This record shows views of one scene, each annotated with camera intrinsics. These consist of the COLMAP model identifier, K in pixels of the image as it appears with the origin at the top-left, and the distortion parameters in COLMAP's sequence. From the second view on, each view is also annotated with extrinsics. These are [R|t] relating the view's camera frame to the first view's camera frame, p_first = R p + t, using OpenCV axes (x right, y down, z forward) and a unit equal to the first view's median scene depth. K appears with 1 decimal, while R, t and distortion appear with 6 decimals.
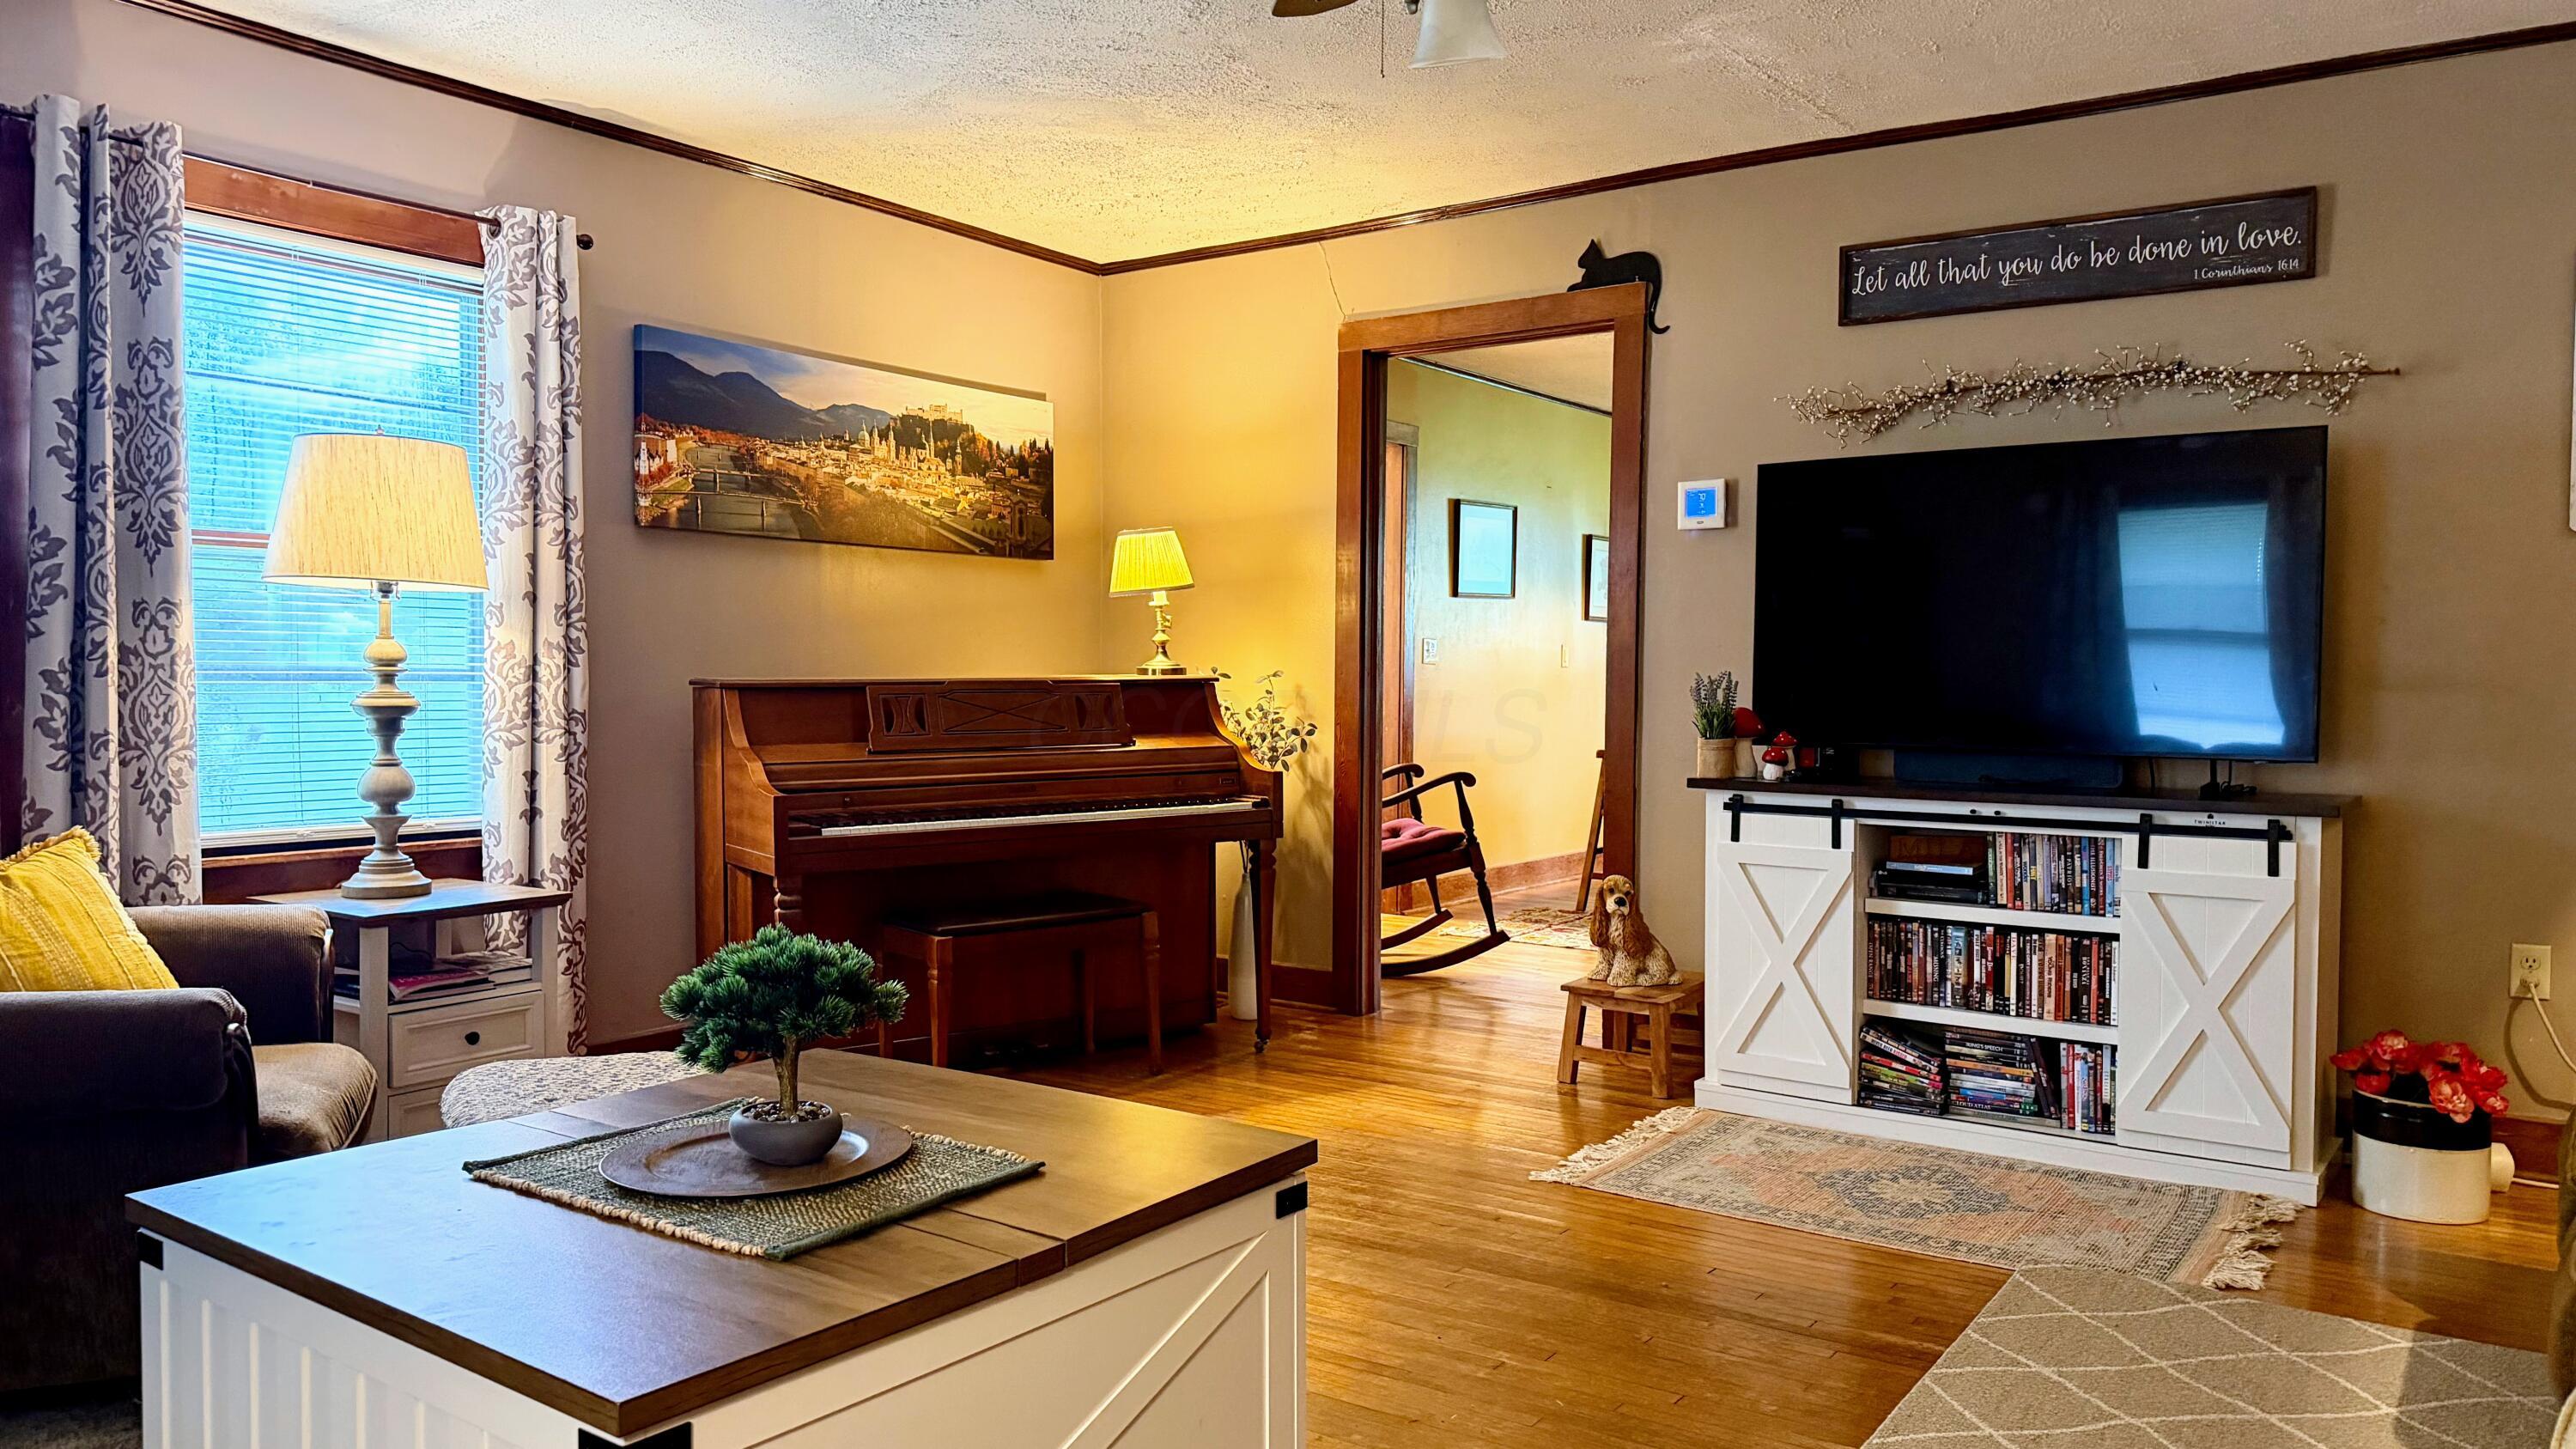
lens RADIAL K [[1812.7, 0, 1288.0], [0, 1812.7, 724.5], [0, 0, 1]] dist [0.007177, -0.000510]
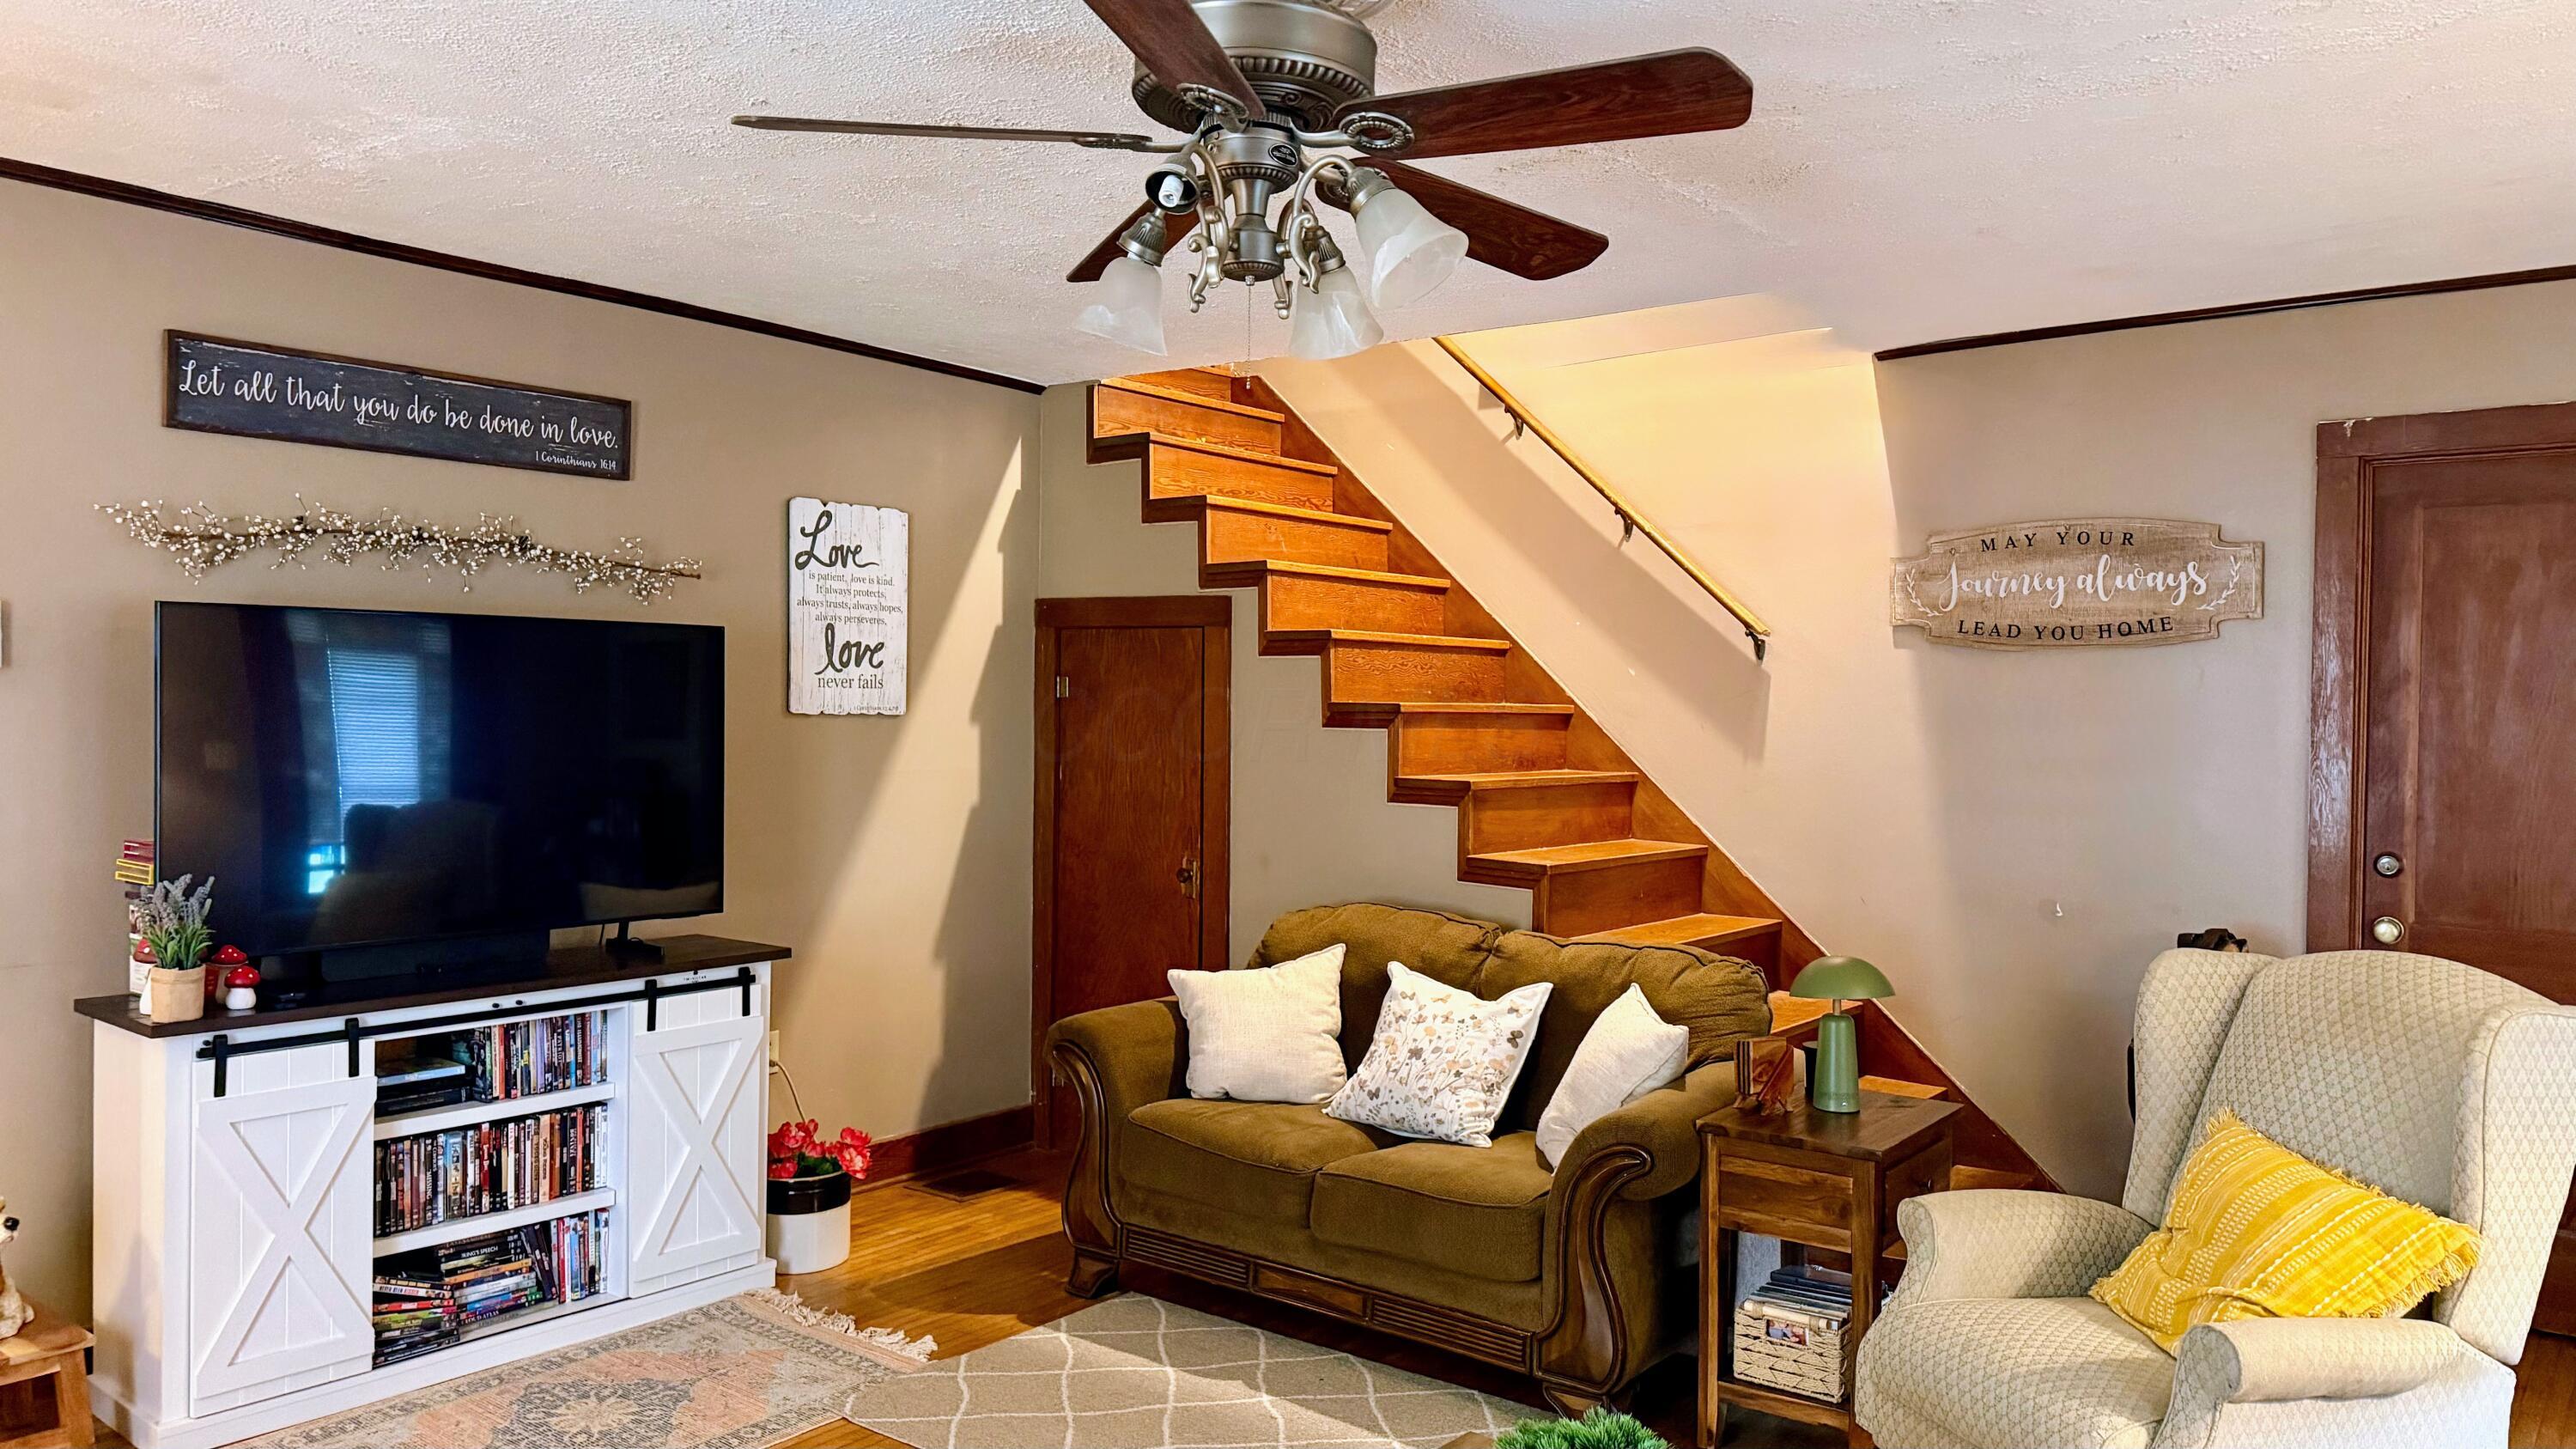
lens RADIAL K [[1757.2, 0, 1291.6], [0, 1757.2, 751.5], [0, 0, 1]] dist [-0.004244, -0.001939]
pose [[0.058003, -0.027811, 0.997929, -0.496339], [0.026488, 0.999303, 0.026310, -0.095292], [-0.997965, 0.024907, 0.058700, 0.524562]]
